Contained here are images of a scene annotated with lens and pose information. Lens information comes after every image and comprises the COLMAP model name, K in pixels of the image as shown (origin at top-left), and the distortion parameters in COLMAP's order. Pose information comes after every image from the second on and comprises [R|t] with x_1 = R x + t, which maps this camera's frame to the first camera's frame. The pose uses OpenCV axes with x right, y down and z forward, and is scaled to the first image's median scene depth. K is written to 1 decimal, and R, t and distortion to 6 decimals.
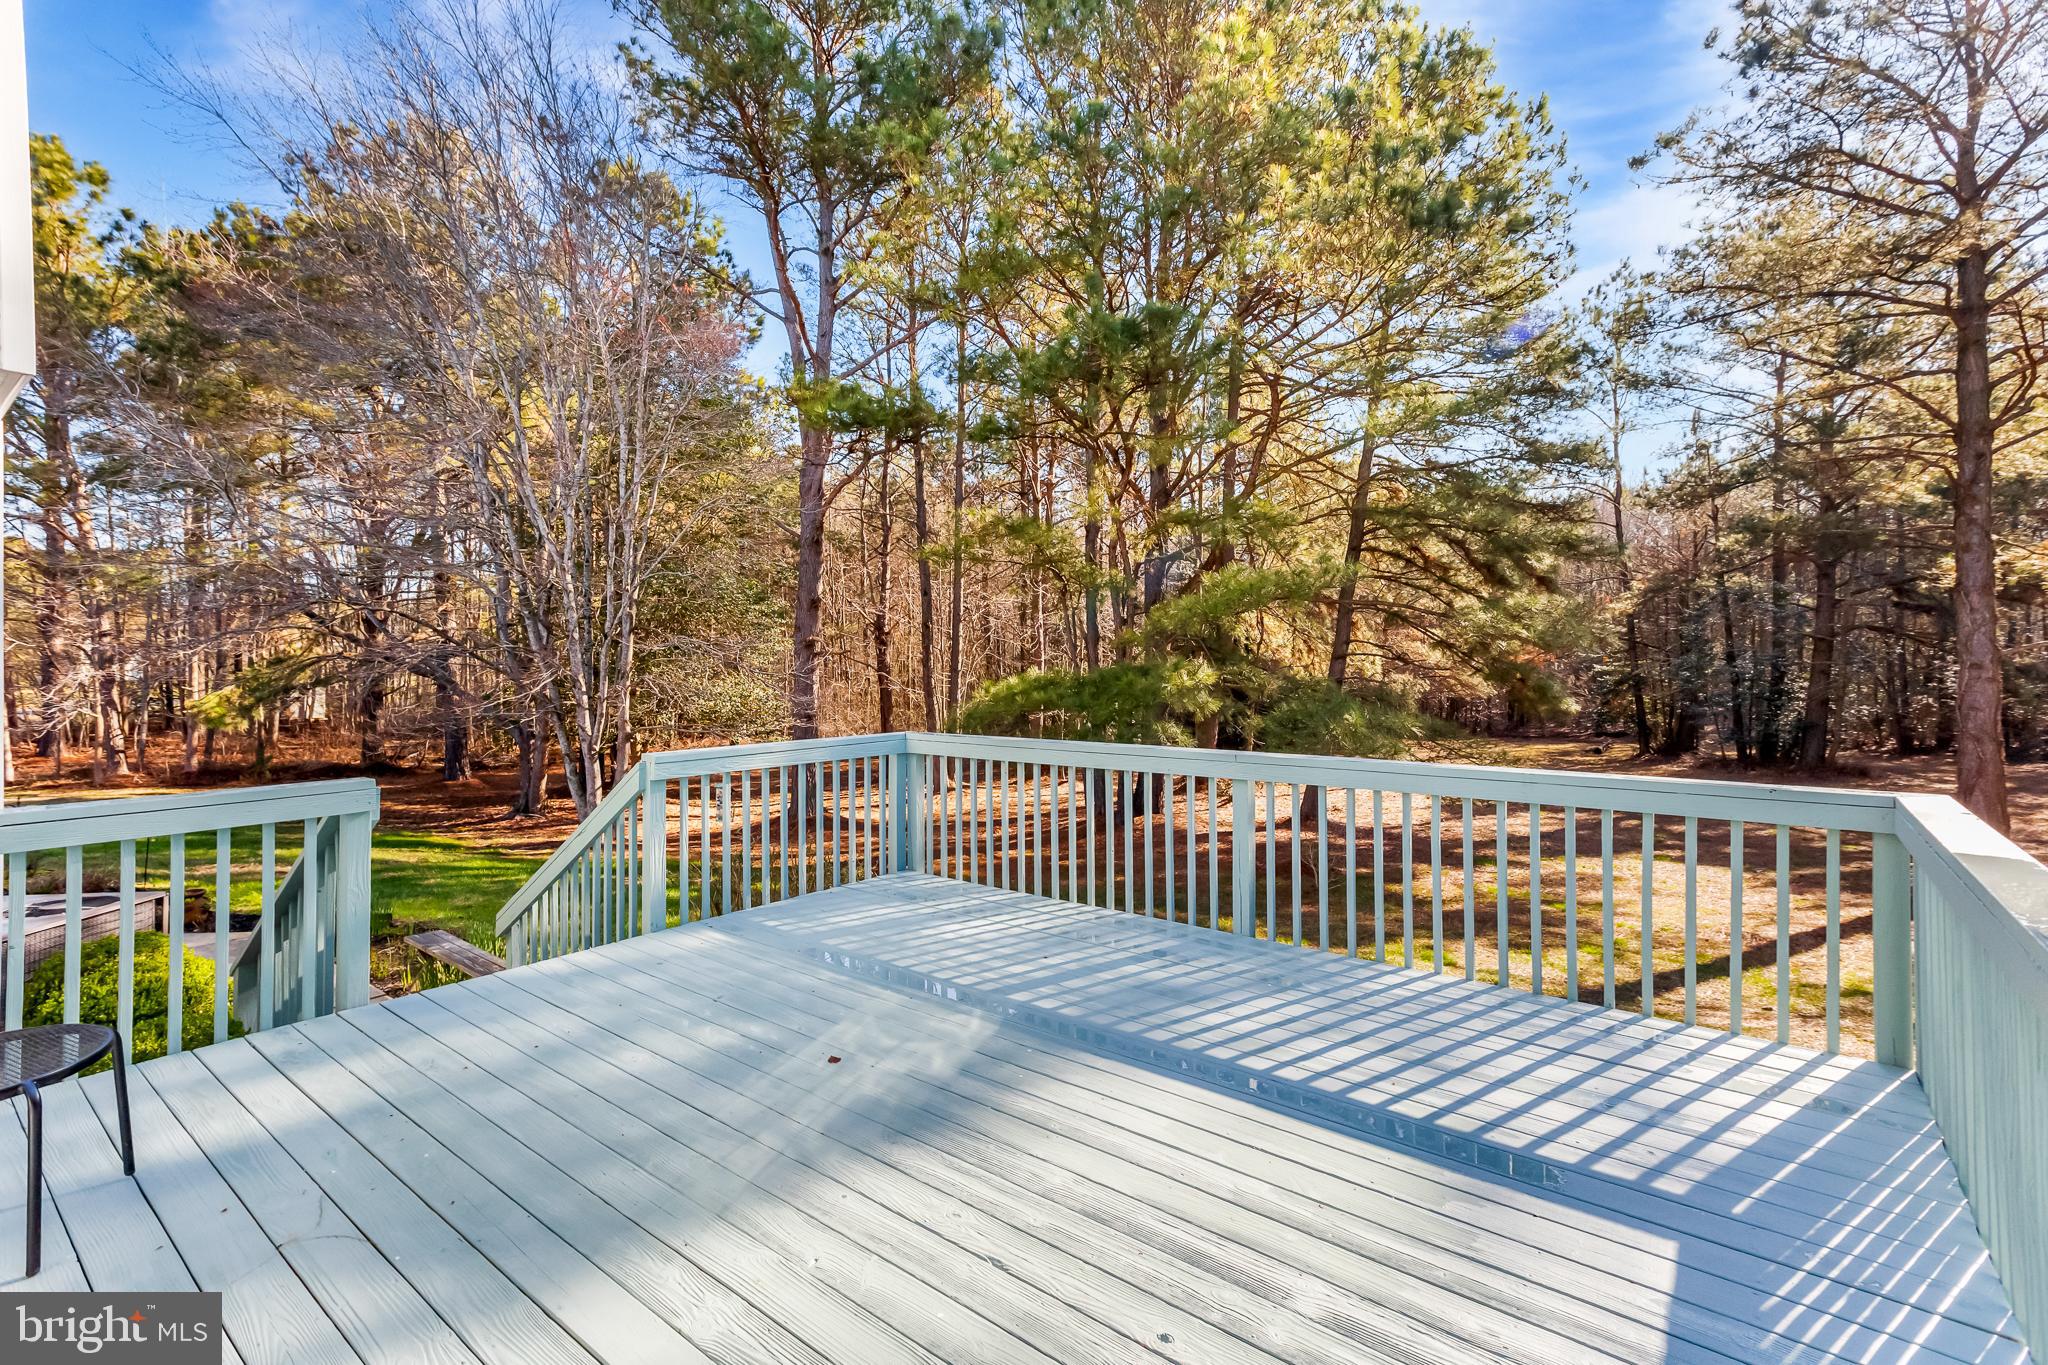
lens RADIAL K [[909.3, 0, 1024.0], [0, 909.3, 682.5], [0, 0, 1]] dist [0.028811, 0.000041]
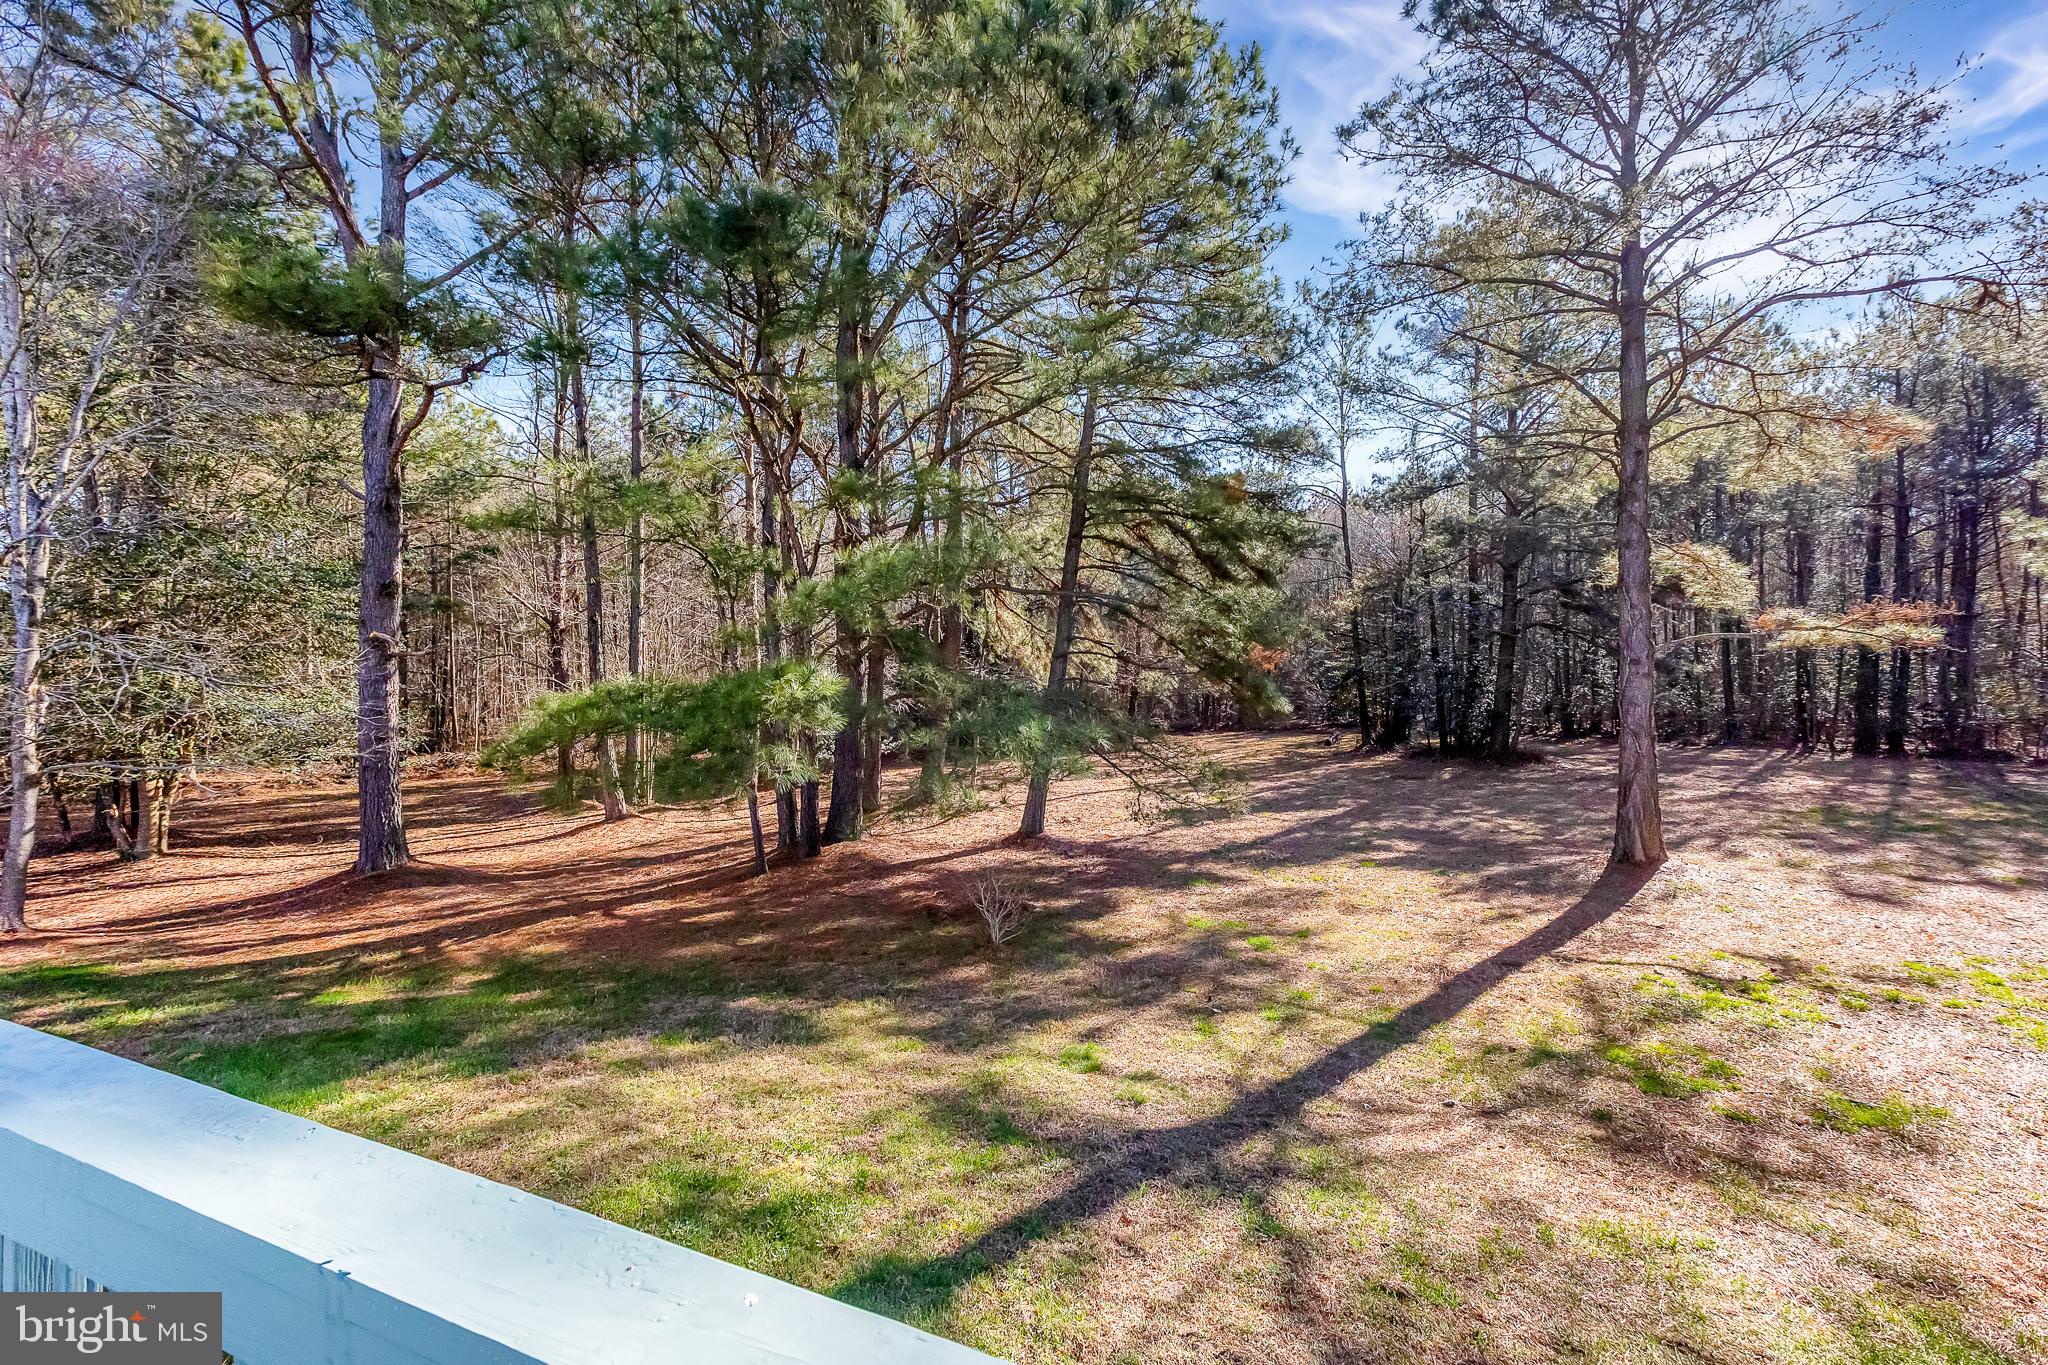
lens RADIAL K [[907.9, 0, 1023.5], [0, 907.9, 705.7], [0, 0, 1]] dist [0.023512, 0.000425]
pose [[0.974680, -0.019395, 0.222761, 0.099425], [0.013319, 0.999498, 0.028747, -0.004510], [-0.223207, -0.025052, 0.974449, 0.119763]]
